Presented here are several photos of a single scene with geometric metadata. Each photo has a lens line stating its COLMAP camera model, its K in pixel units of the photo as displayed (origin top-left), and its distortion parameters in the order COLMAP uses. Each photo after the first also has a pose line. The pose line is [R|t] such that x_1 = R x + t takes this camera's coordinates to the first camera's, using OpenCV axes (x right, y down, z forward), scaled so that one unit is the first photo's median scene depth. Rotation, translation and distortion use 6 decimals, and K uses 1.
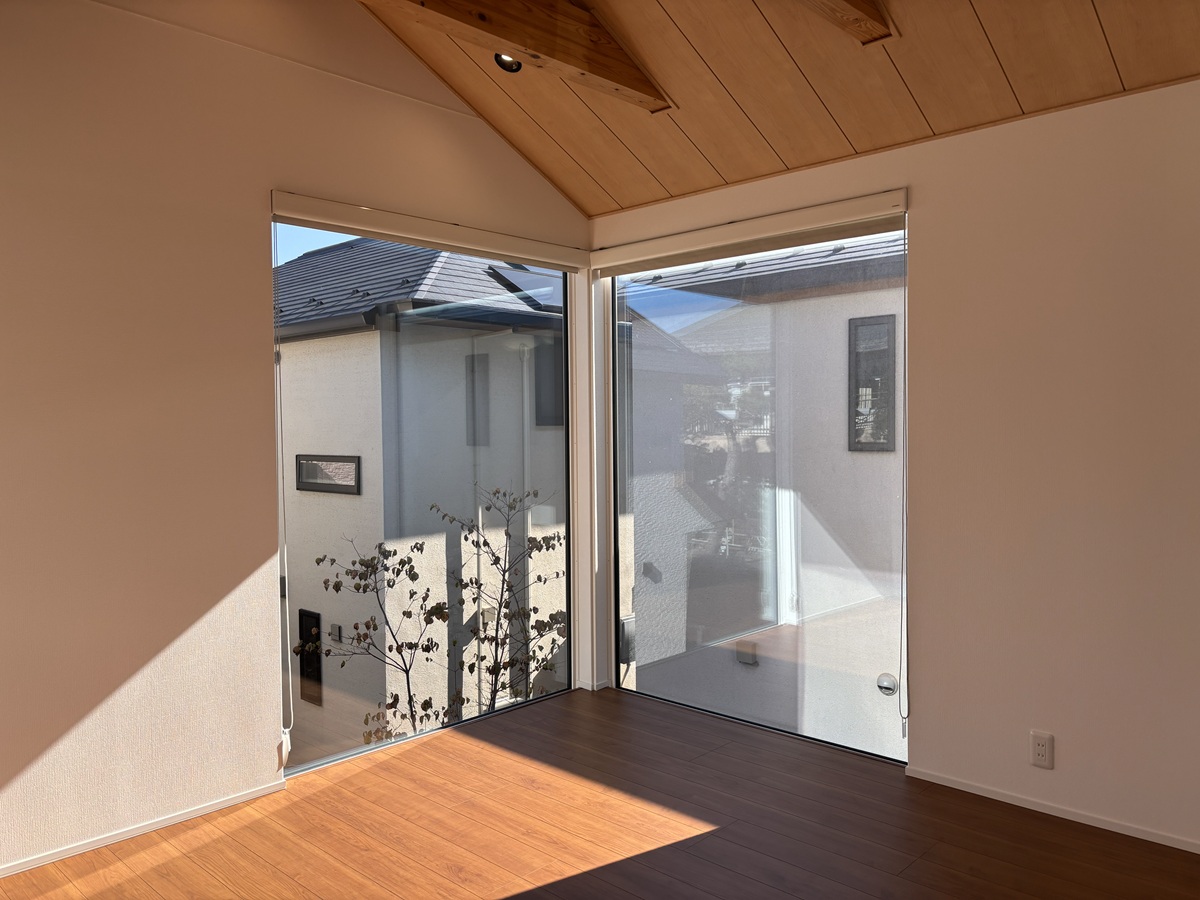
lens RADIAL K [[909.9, 0, 600.0], [0, 909.9, 450.0], [0, 0, 1]] dist [-0.011563, -0.004589]
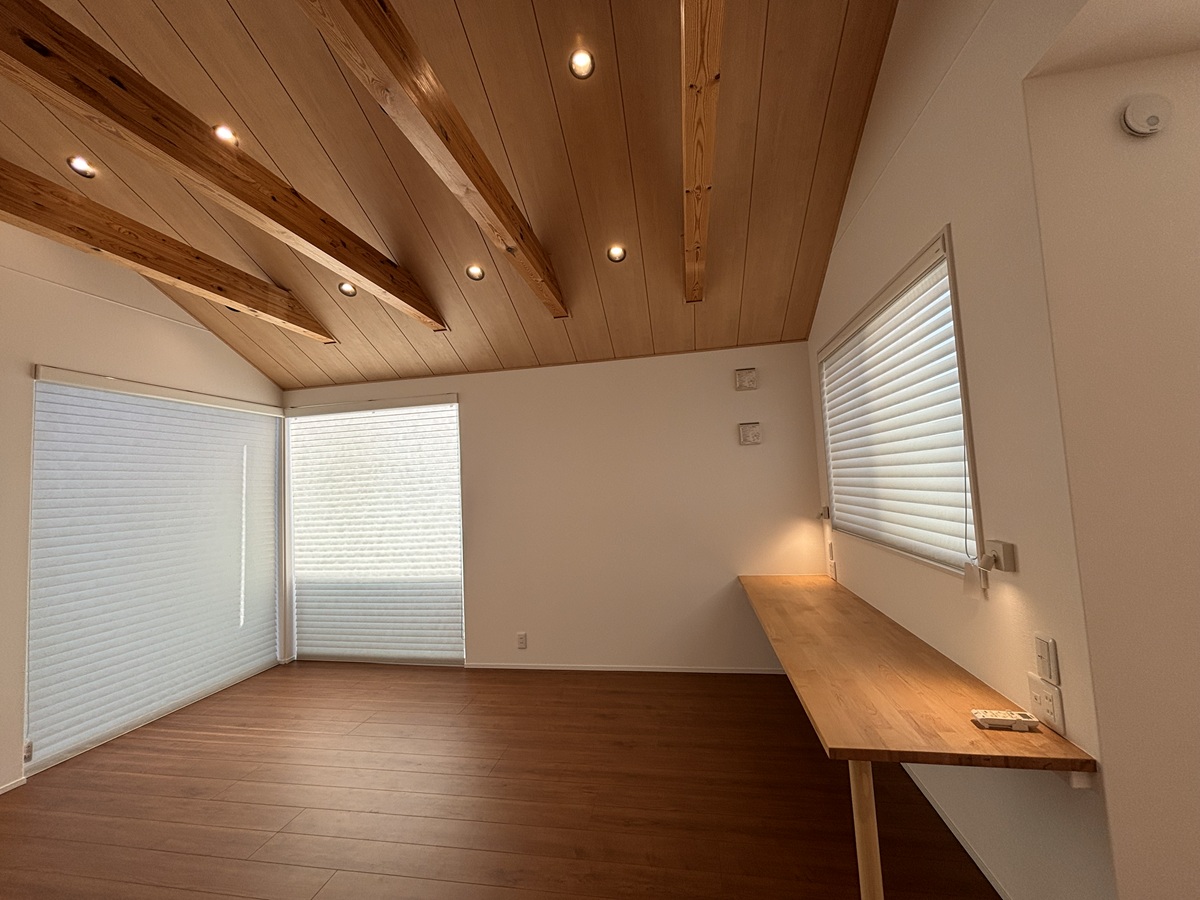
lens RADIAL K [[485.5, 0, 596.3], [0, 485.5, 450.0], [0, 0, 1]] dist [0.001884, 0.000254]
pose [[0.839720, 0.006139, 0.542985, -0.009900], [0.055929, 0.993640, -0.097727, -0.007510], [-0.540131, 0.112432, 0.834037, -0.079593]]
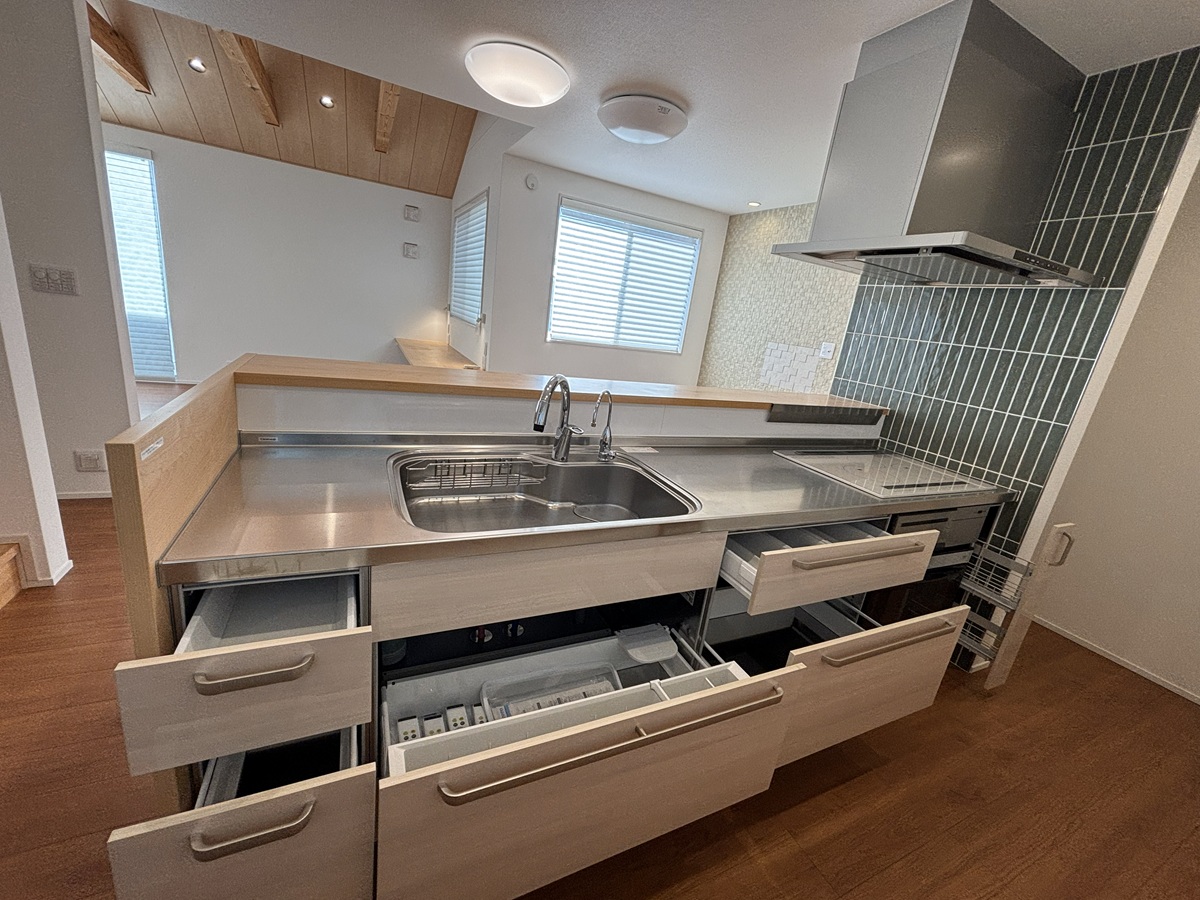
lens RADIAL K [[485.5, 0, 596.3], [0, 485.5, 450.0], [0, 0, 1]] dist [0.001884, 0.000254]
pose [[0.359068, -0.199549, 0.911729, -0.308246], [-0.110220, 0.960974, 0.253735, 0.015979], [-0.926781, -0.191599, 0.323060, -0.371516]]
